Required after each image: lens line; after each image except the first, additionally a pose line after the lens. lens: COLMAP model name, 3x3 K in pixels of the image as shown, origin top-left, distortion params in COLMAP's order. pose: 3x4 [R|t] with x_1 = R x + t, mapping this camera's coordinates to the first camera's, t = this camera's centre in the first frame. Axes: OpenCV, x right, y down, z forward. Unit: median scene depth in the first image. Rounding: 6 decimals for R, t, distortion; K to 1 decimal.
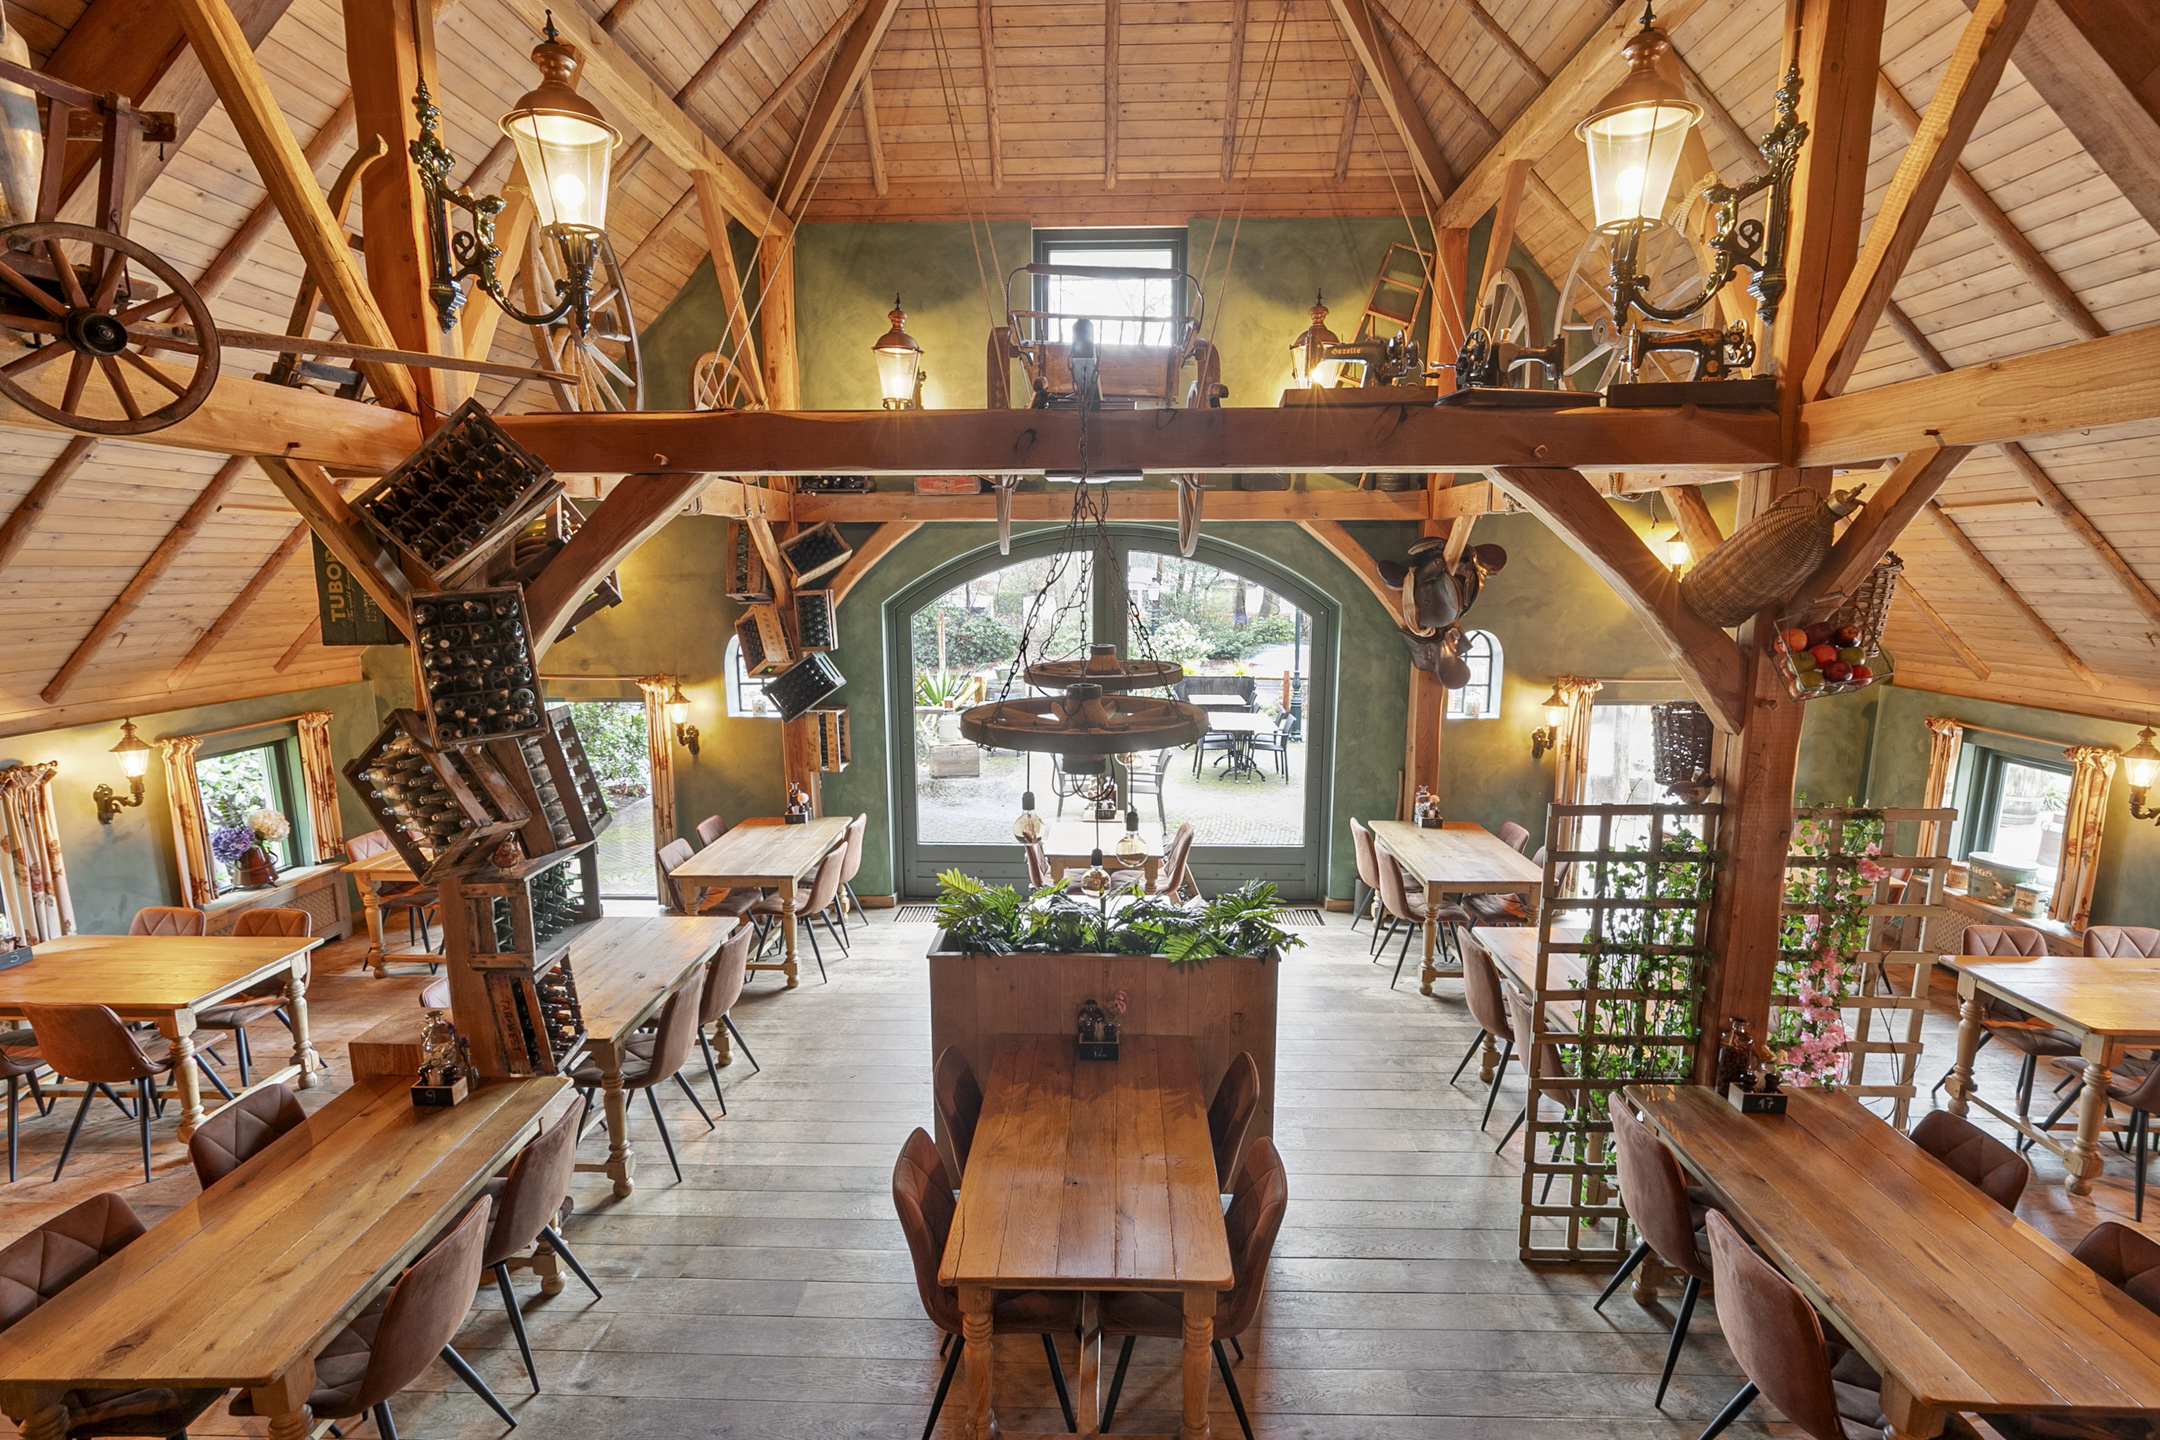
lens RADIAL K [[996.1, 0, 1086.4], [0, 996.1, 721.2], [0, 0, 1]] dist [-0.001417, 0.000383]
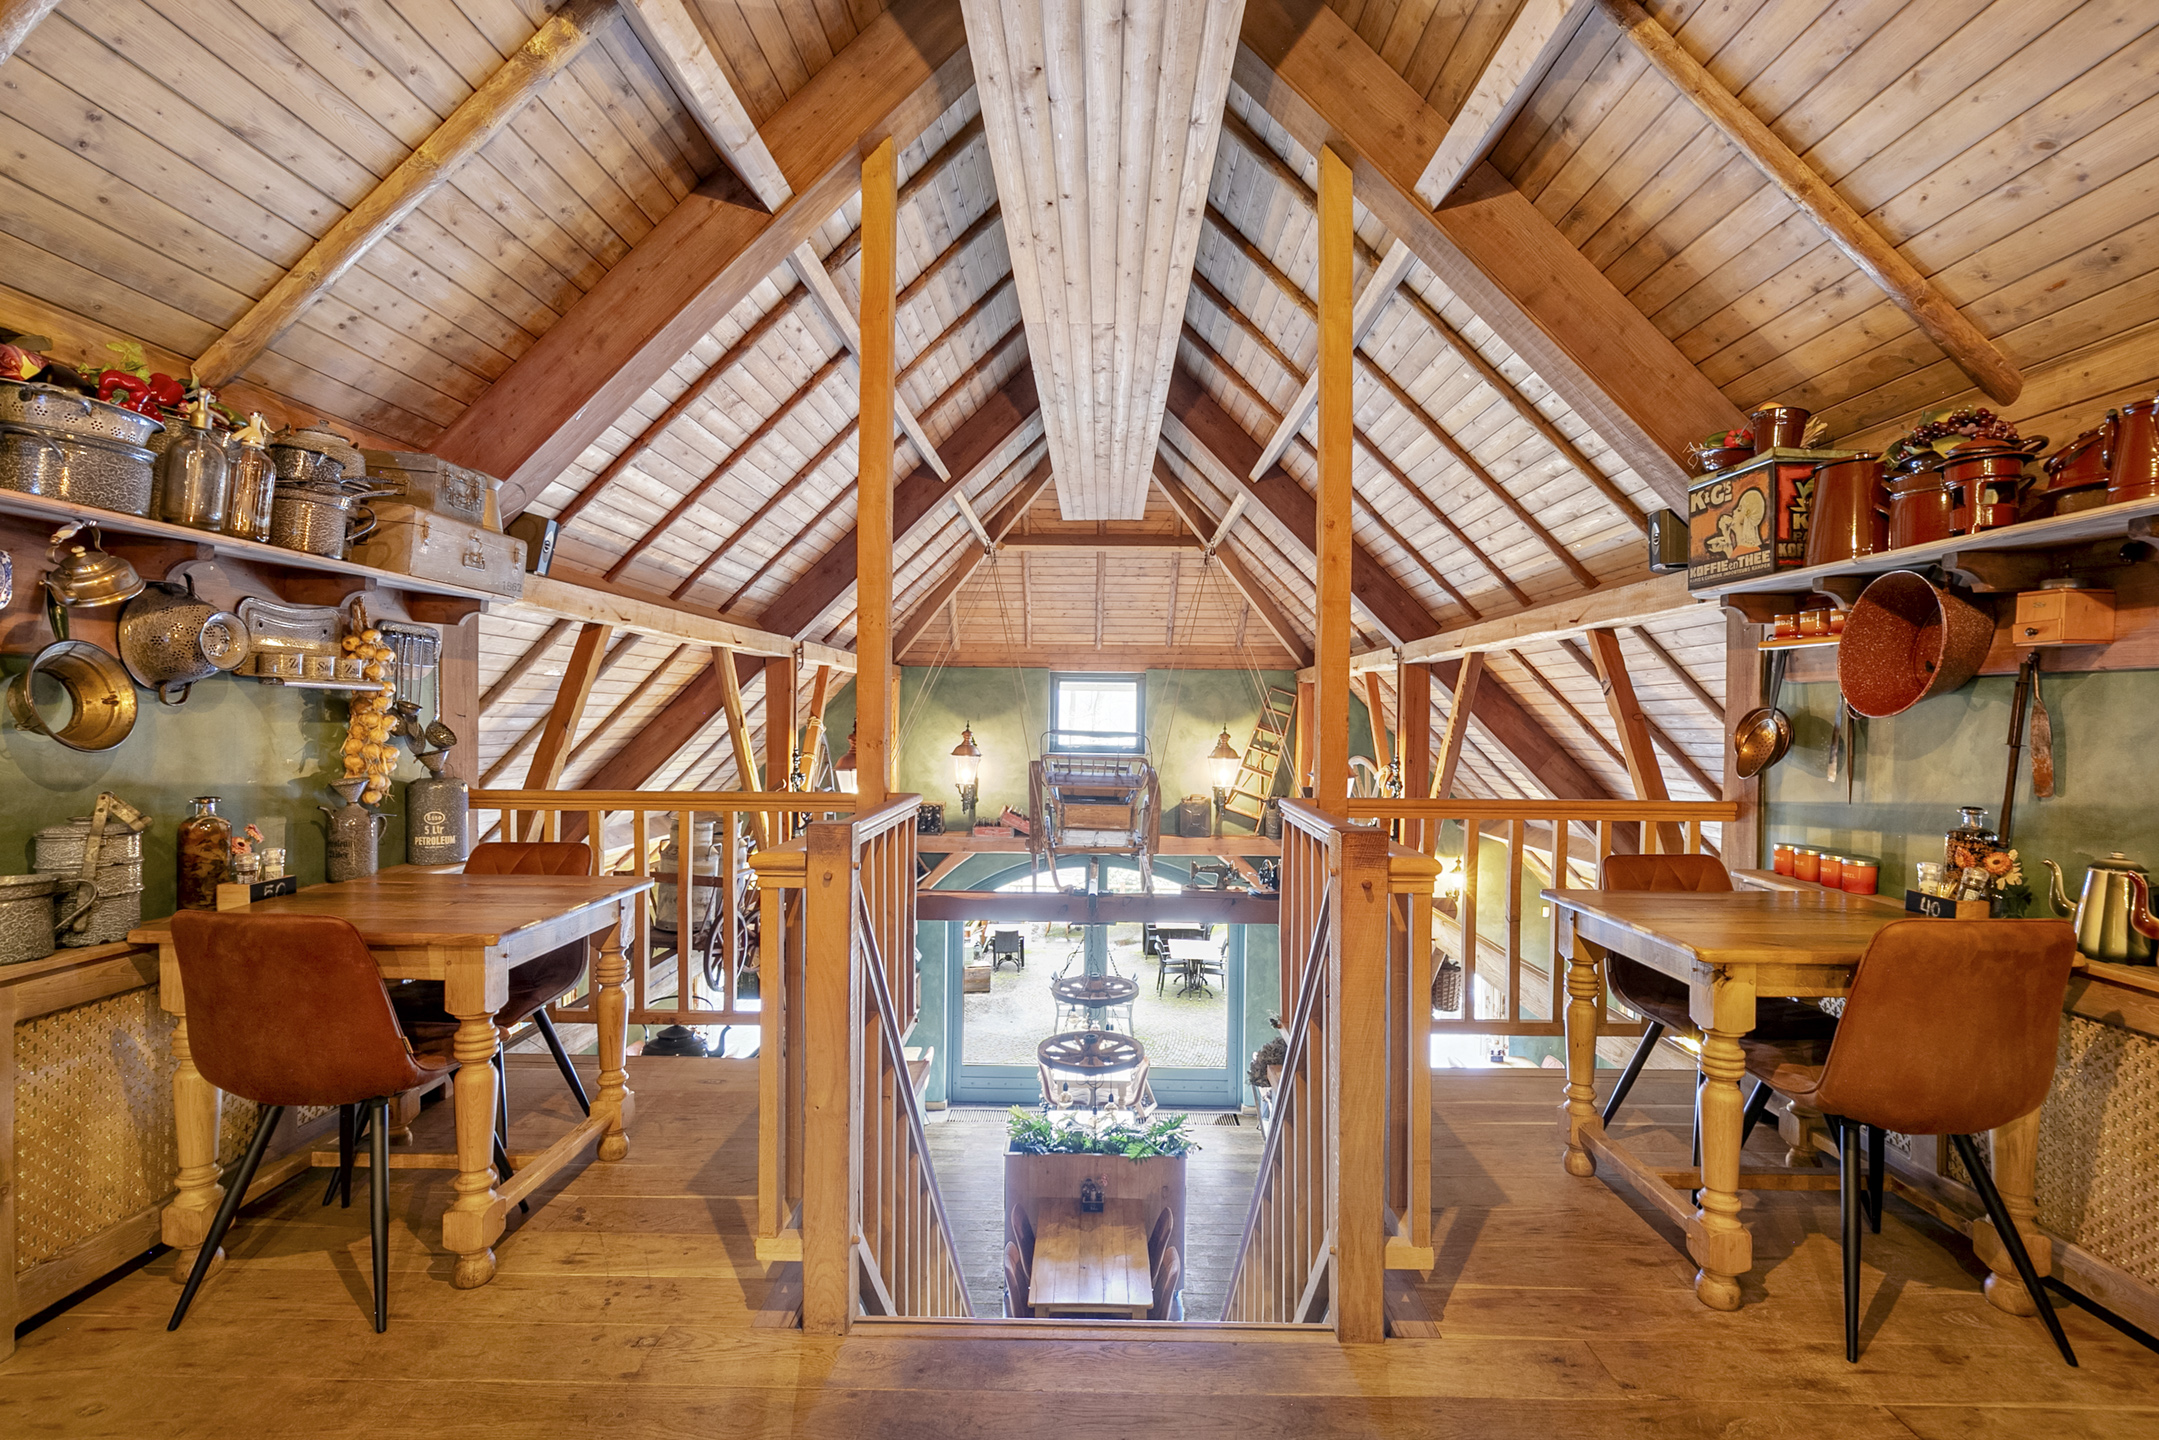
lens RADIAL K [[995.6, 0, 1079.6], [0, 995.6, 729.1], [0, 0, 1]] dist [-0.001417, 0.000383]
pose [[0.999818, 0.011606, 0.015154, -0.032125], [-0.009224, 0.988834, -0.148738, -0.180156], [-0.016711, 0.148572, 0.988760, -0.632922]]
